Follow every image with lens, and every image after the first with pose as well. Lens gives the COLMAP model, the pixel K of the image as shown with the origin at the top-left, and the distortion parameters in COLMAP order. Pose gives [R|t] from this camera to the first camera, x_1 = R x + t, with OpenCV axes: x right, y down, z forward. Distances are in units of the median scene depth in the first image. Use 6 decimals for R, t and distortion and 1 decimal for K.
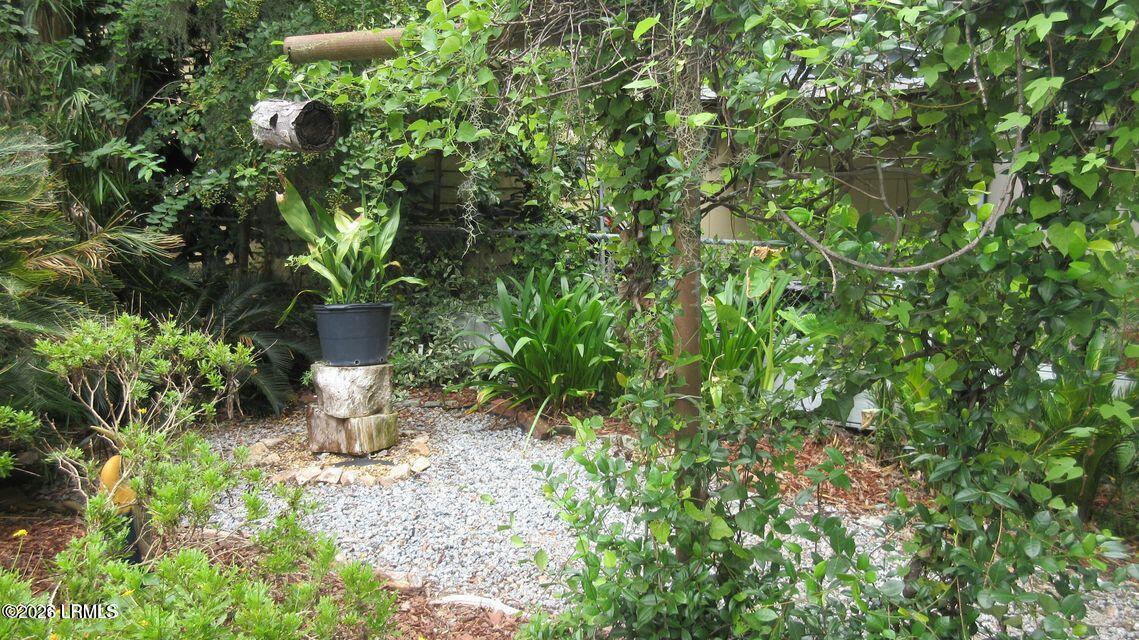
lens RADIAL K [[862.0, 0, 570.4], [0, 862.0, 322.0], [0, 0, 1]] dist [-0.008291, 0.015358]
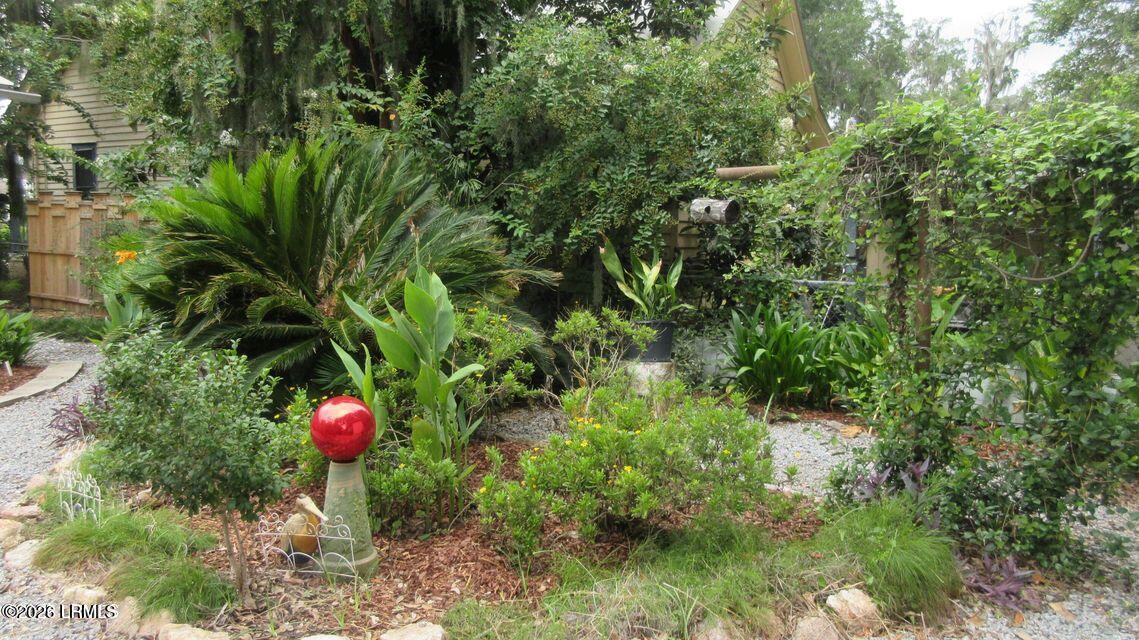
lens RADIAL K [[862.0, 0, 567.2], [0, 862.0, 318.0], [0, 0, 1]] dist [-0.008291, 0.015358]
pose [[0.989799, 0.016818, -0.141472, -0.392774], [-0.027269, 0.997013, -0.072263, 0.181600], [0.139834, 0.075384, 0.987301, -1.056665]]
